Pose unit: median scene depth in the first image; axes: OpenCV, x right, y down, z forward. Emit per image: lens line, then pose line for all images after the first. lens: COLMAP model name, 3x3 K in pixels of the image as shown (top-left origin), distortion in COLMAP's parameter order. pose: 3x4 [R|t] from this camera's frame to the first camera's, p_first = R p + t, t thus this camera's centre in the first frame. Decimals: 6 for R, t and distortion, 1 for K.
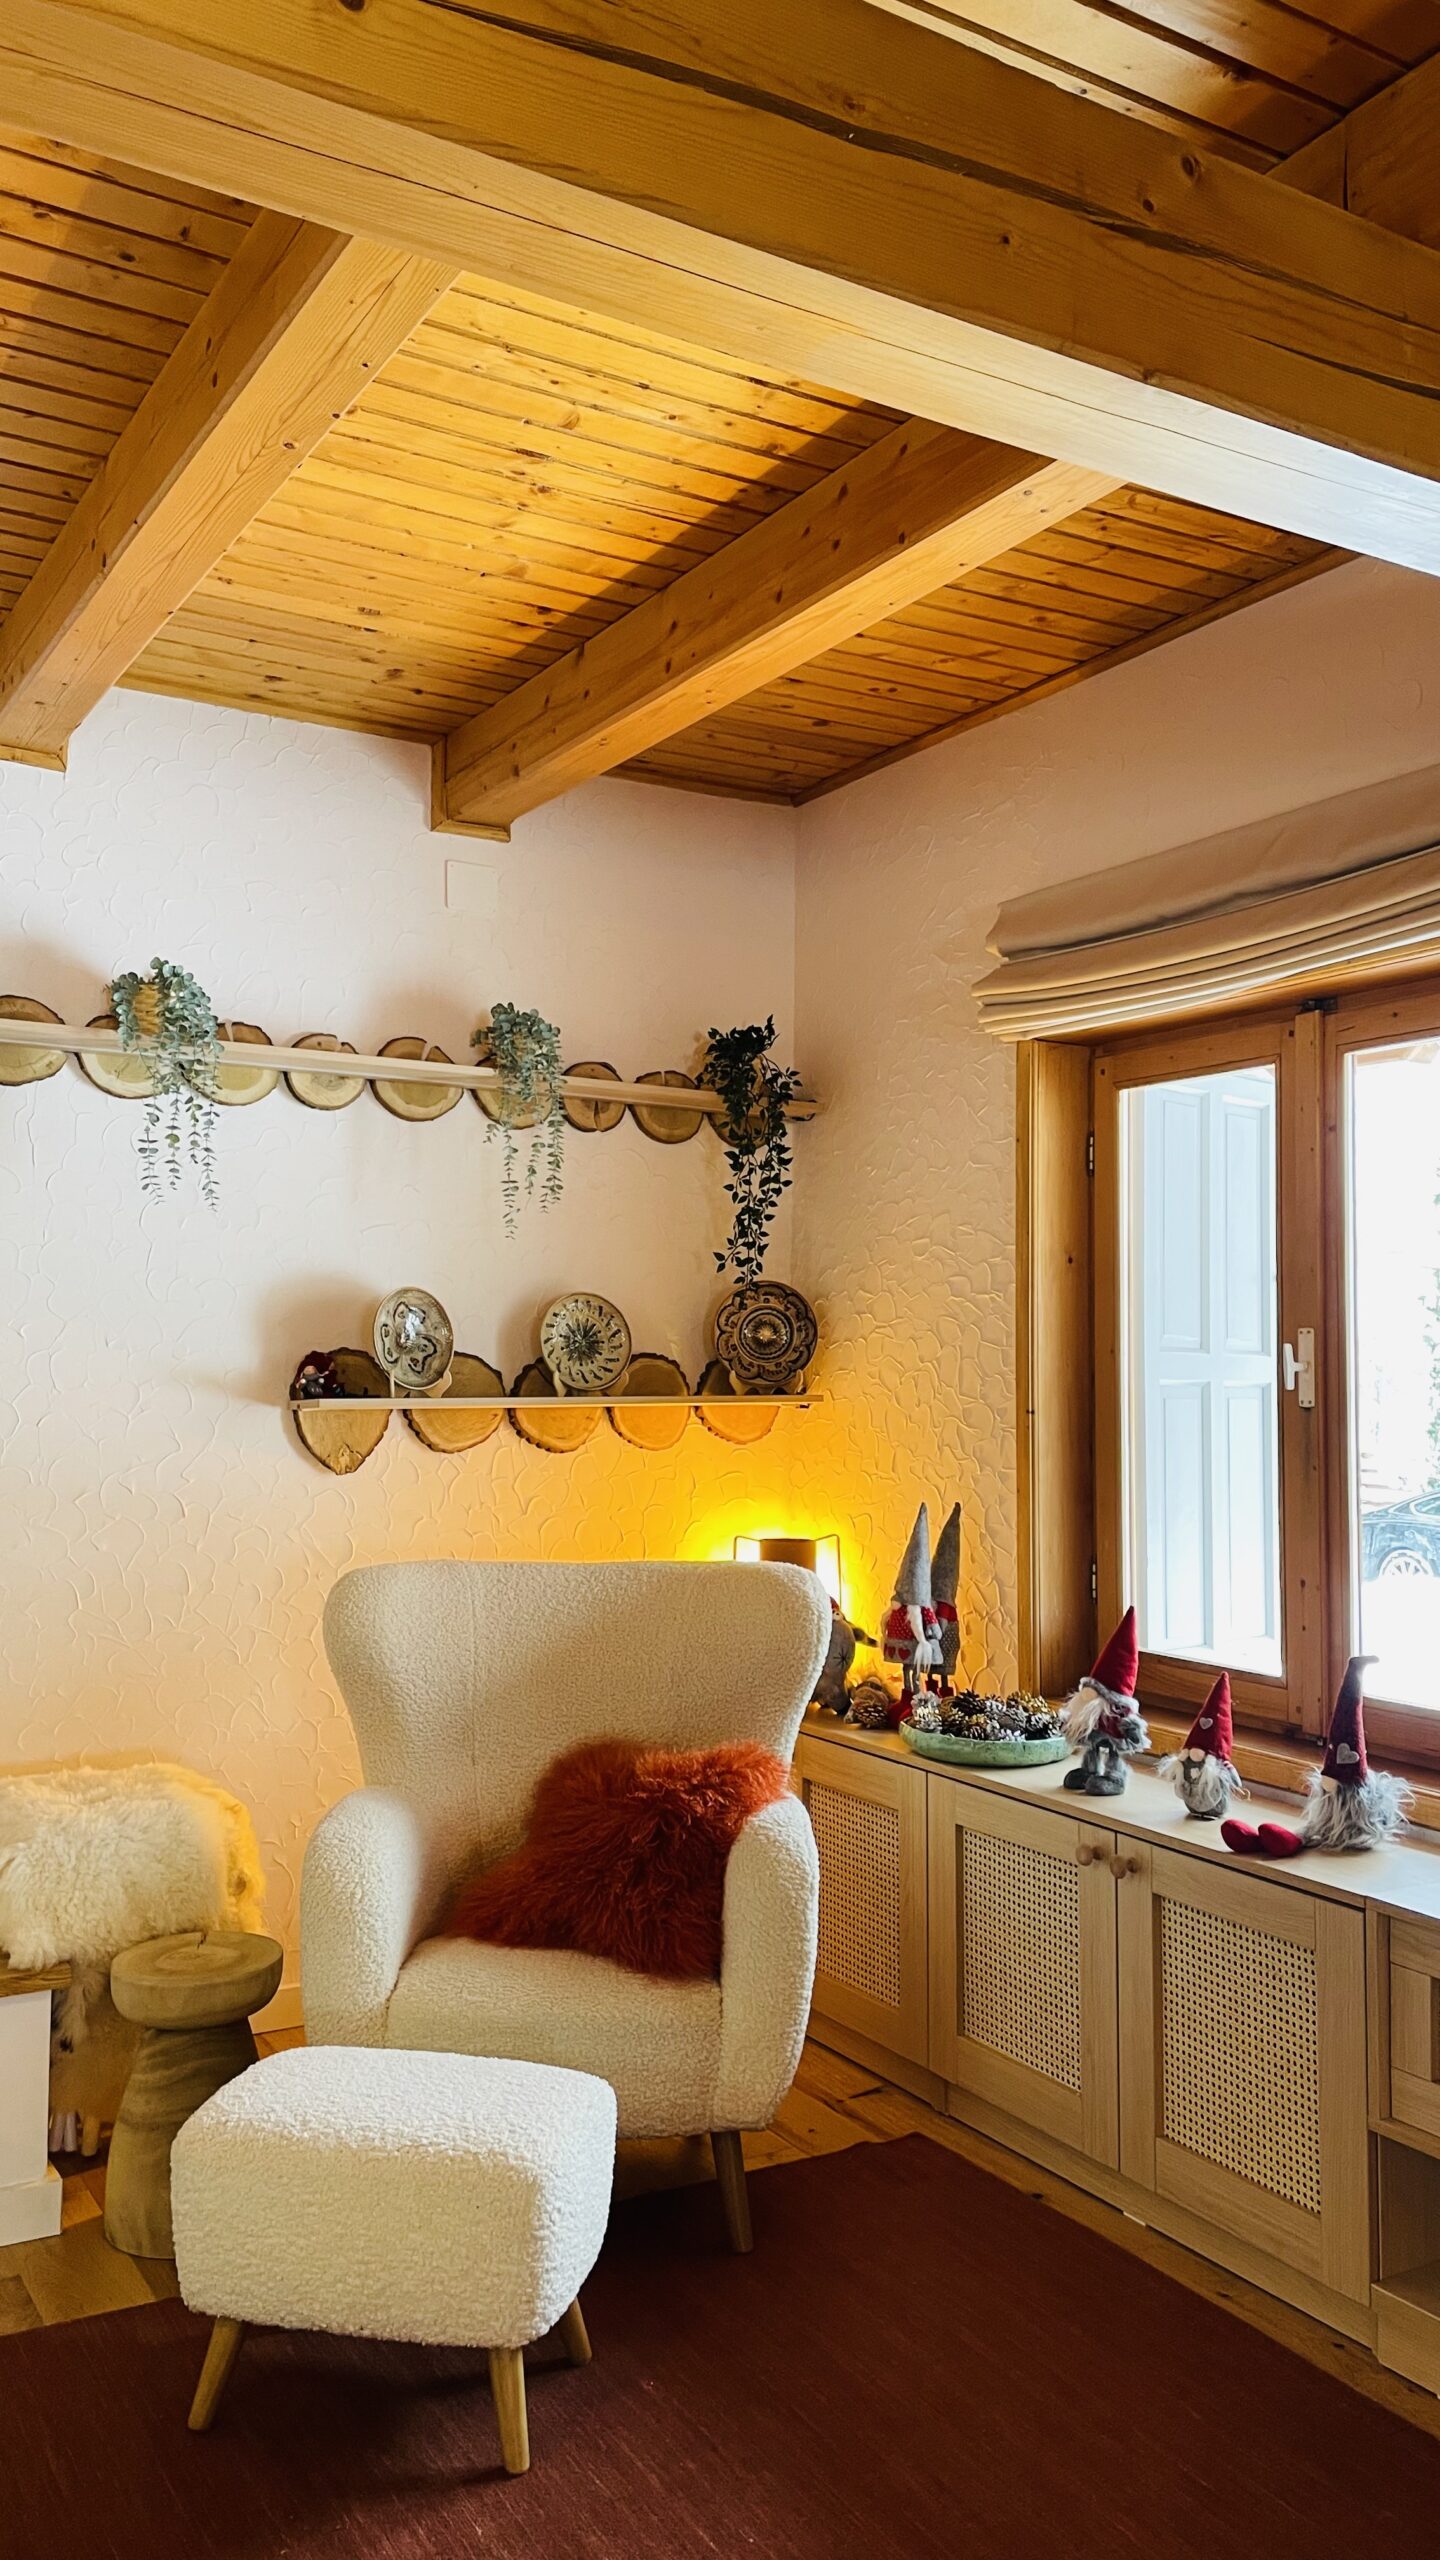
lens RADIAL K [[1947.1, 0, 700.6], [0, 1947.1, 1277.9], [0, 0, 1]] dist [0.078833, -0.083698]
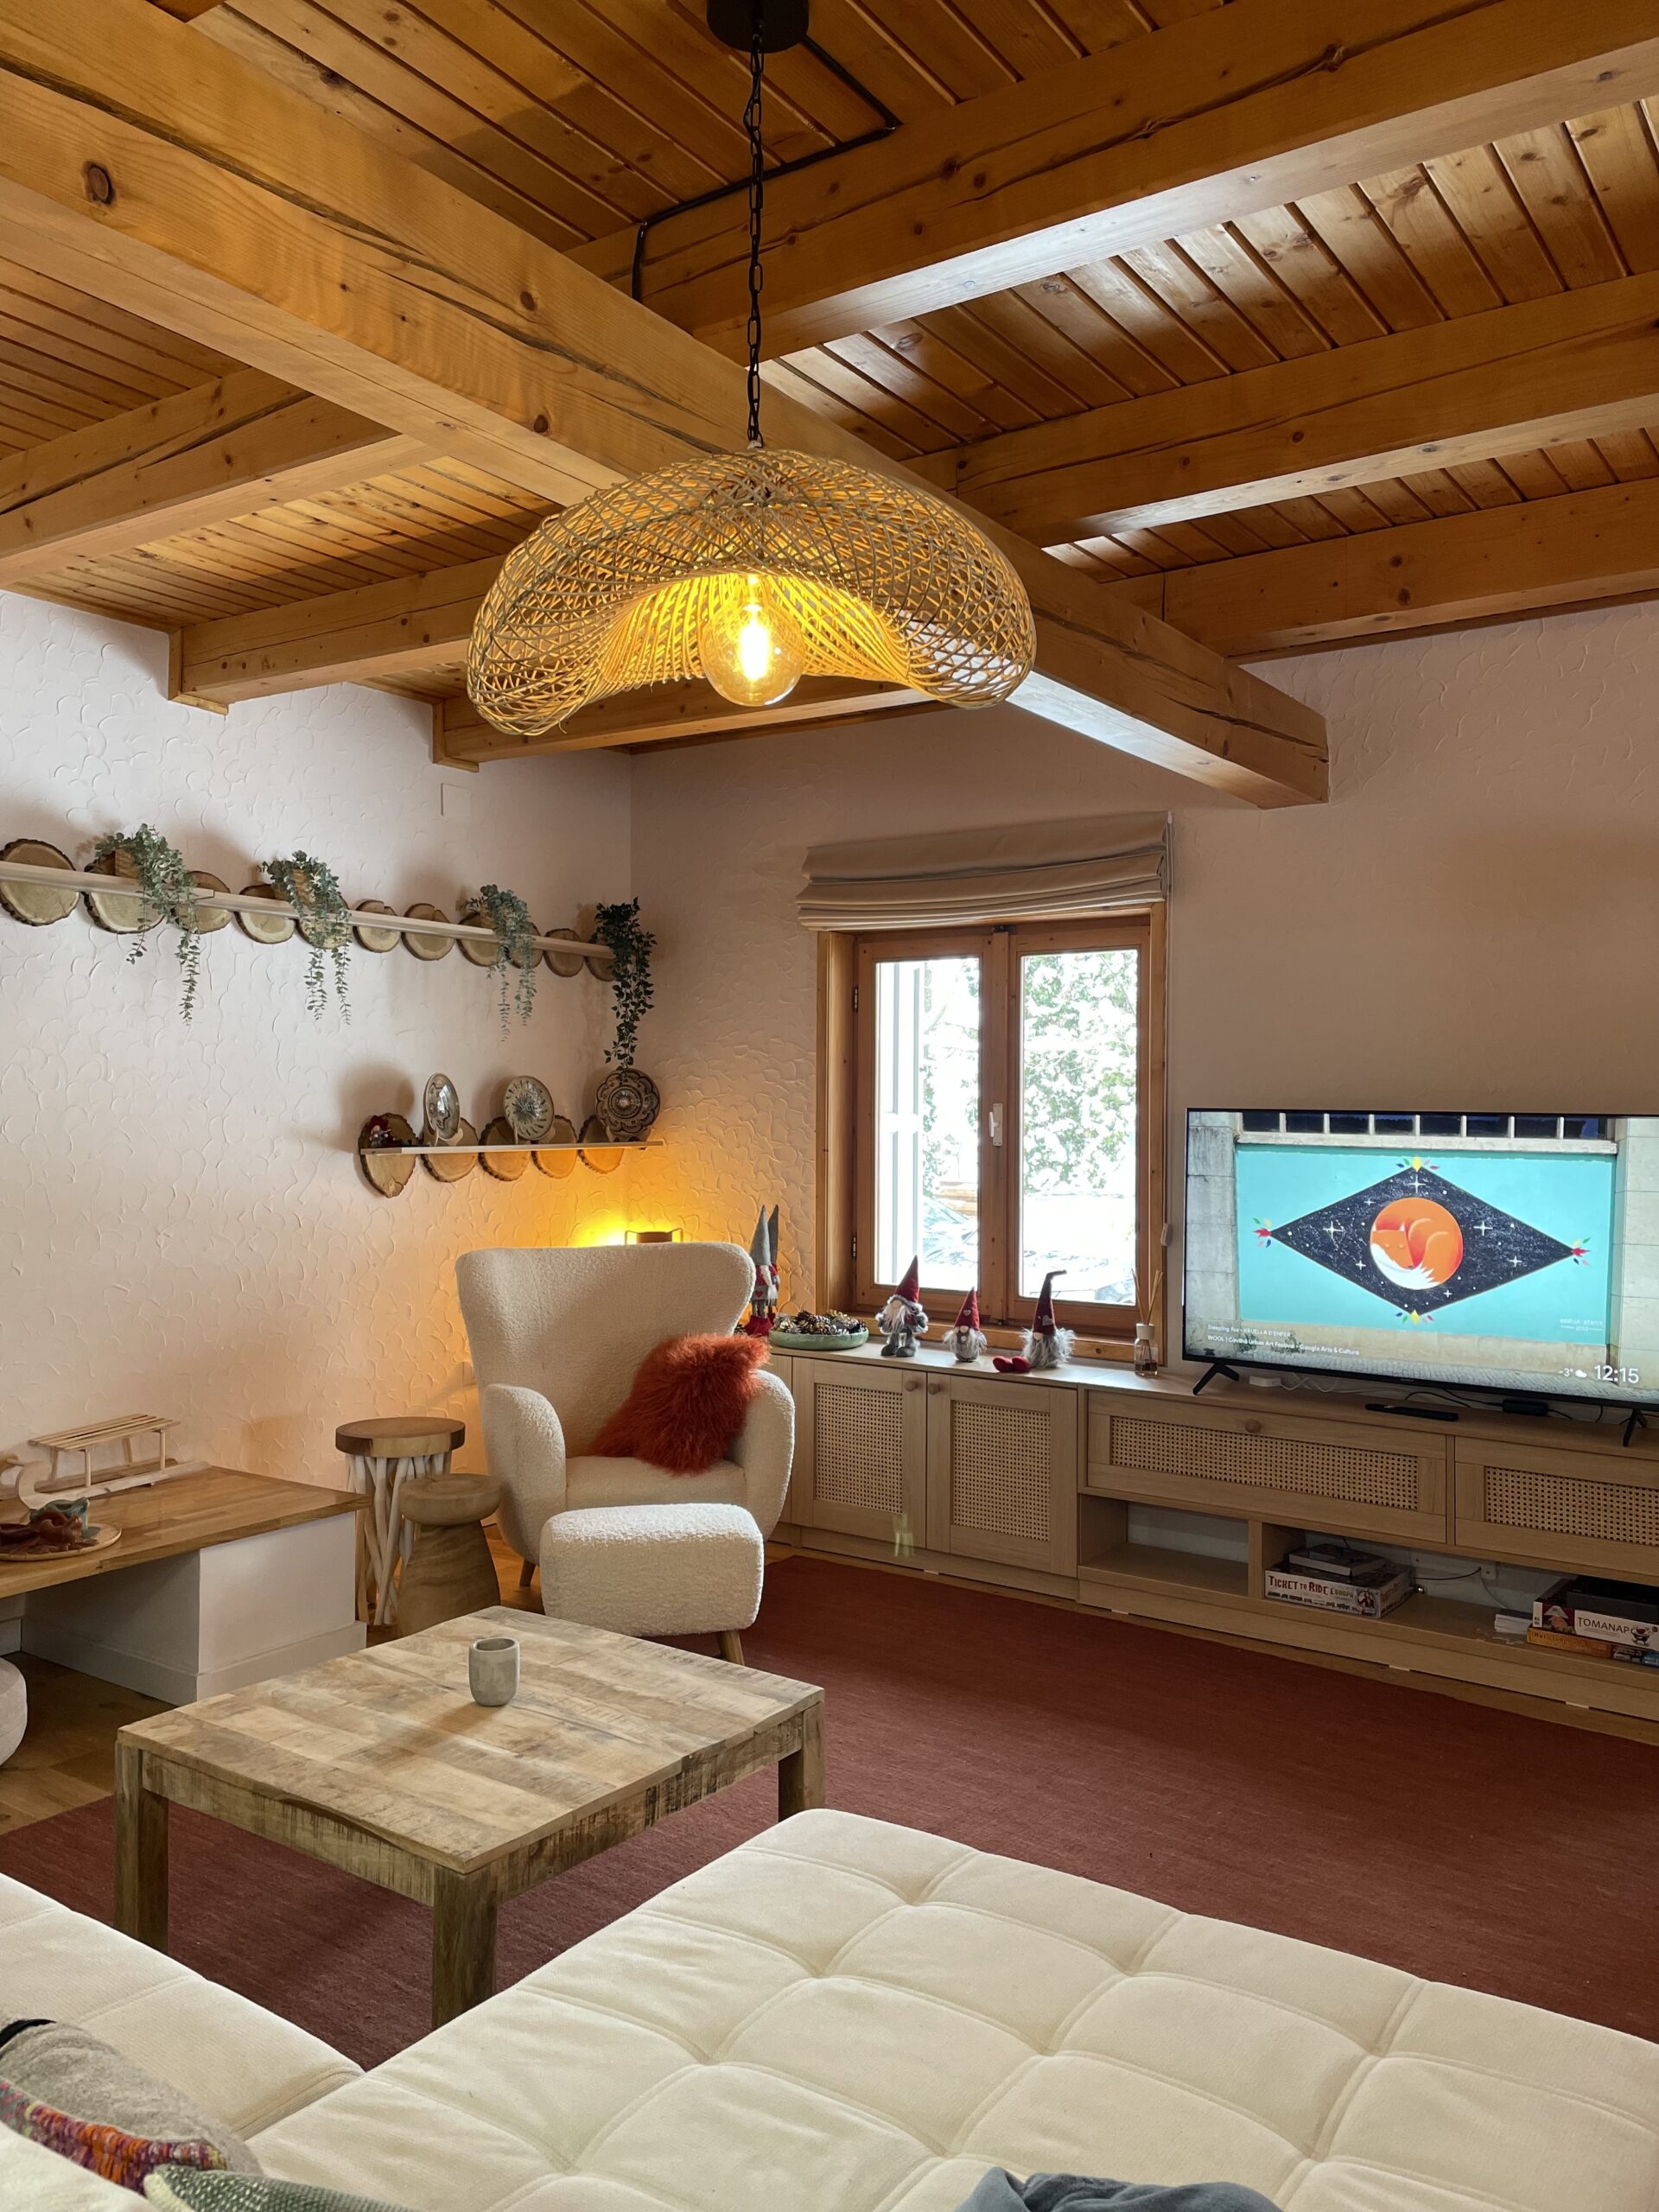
lens RADIAL K [[1682.2, 0, 841.6], [0, 1682.2, 1101.5], [0, 0, 1]] dist [0.087037, -0.113578]
pose [[0.898927, -0.000740, 0.438099, -0.446473], [-0.017449, 0.999145, 0.037492, -0.027997], [-0.437752, -0.041347, 0.898145, -0.316121]]
